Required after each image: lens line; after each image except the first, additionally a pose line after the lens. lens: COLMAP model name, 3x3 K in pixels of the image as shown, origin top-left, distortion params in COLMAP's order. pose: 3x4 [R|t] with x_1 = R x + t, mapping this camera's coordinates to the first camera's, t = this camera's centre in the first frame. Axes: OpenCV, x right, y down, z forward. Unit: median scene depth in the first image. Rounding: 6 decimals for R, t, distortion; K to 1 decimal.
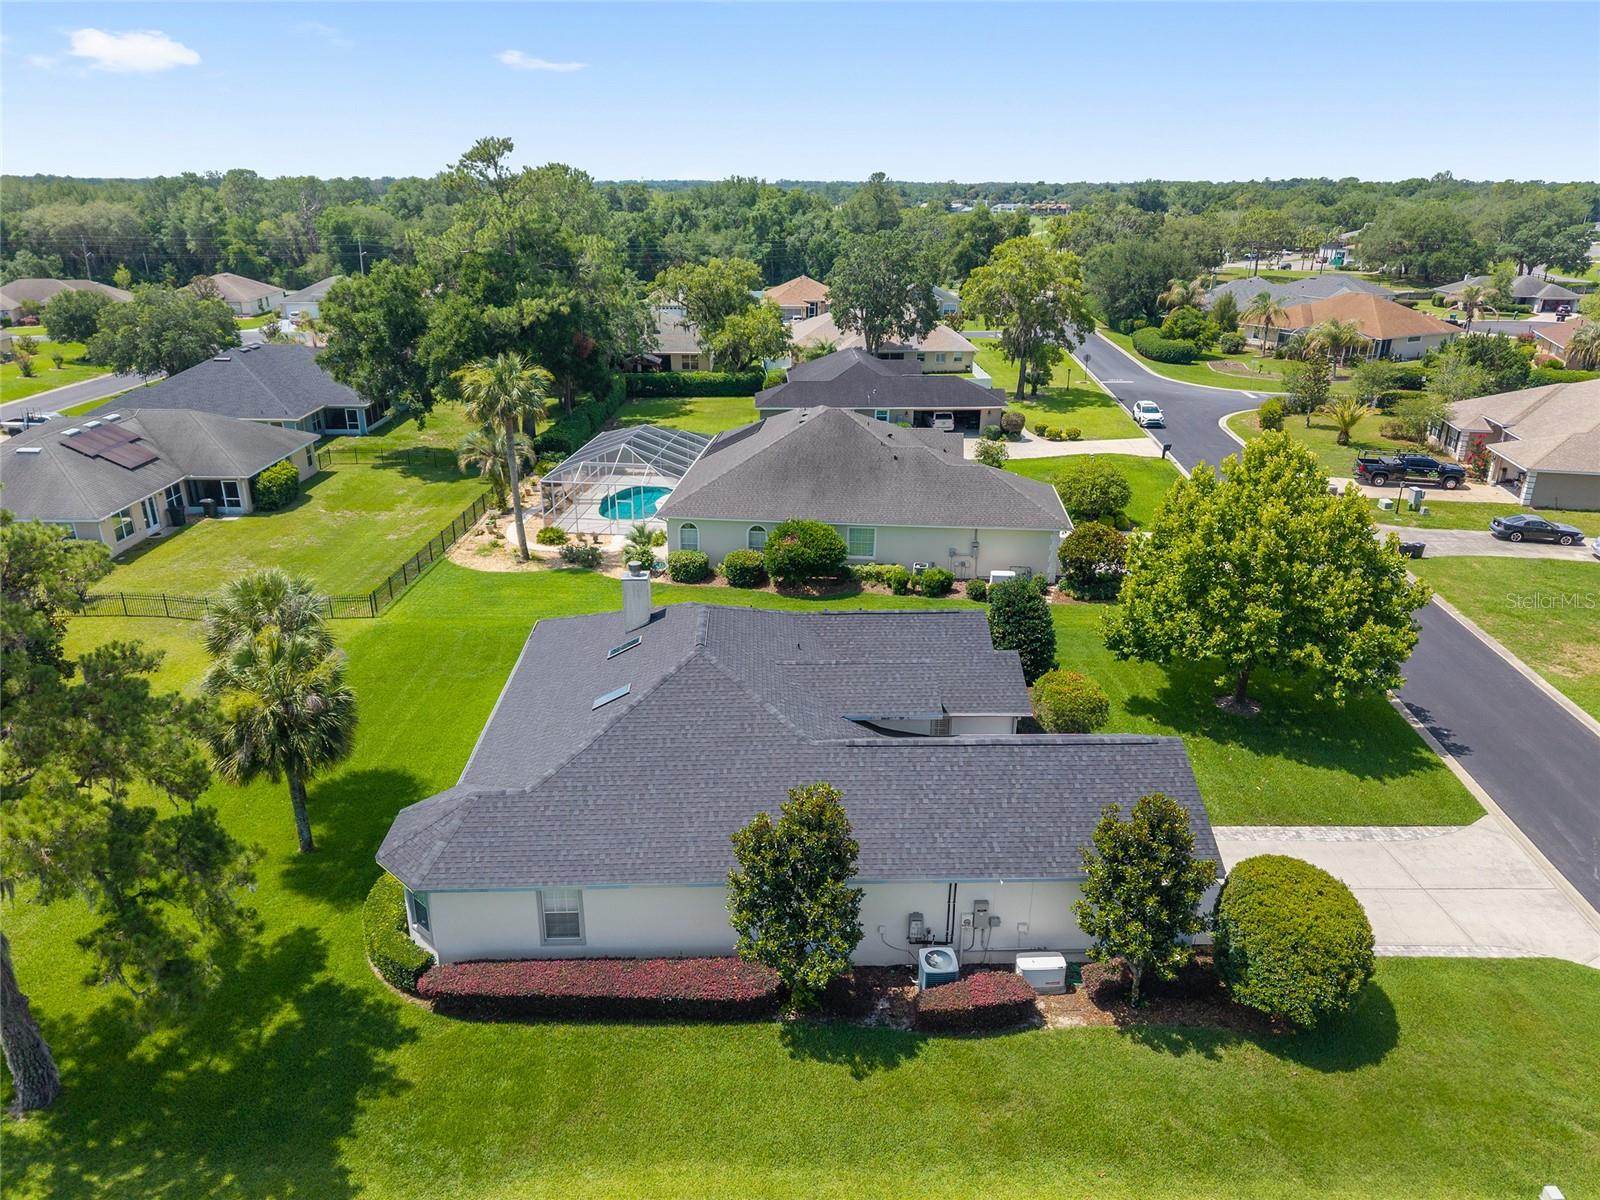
lens RADIAL K [[1125.1, 0, 797.8], [0, 1125.1, 600.1], [0, 0, 1]] dist [0.010792, -0.004648]
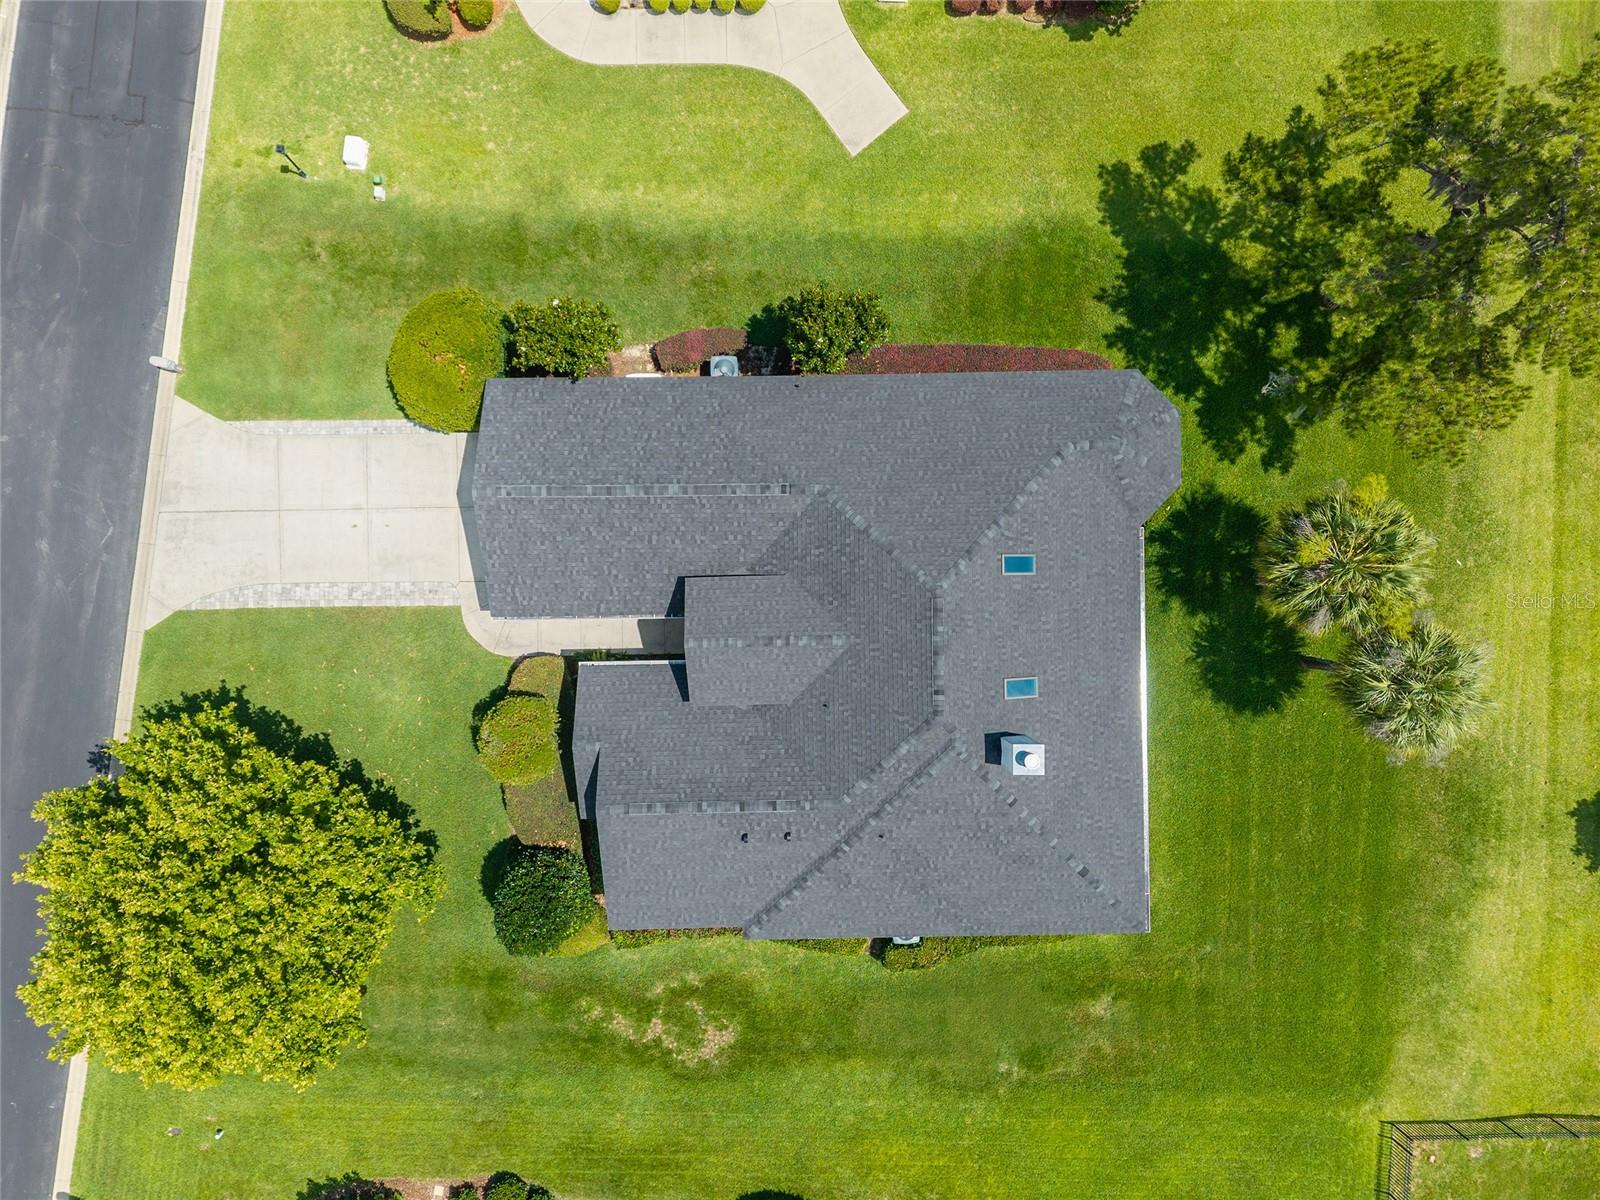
lens RADIAL K [[1125.1, 0, 801.1], [0, 1125.1, 599.8], [0, 0, 1]] dist [0.010792, -0.004648]
pose [[-0.999692, -0.024825, -0.000347, 0.031078], [0.007429, -0.312439, 0.949909, -1.071697], [-0.023690, 0.949614, 0.312527, 0.903861]]
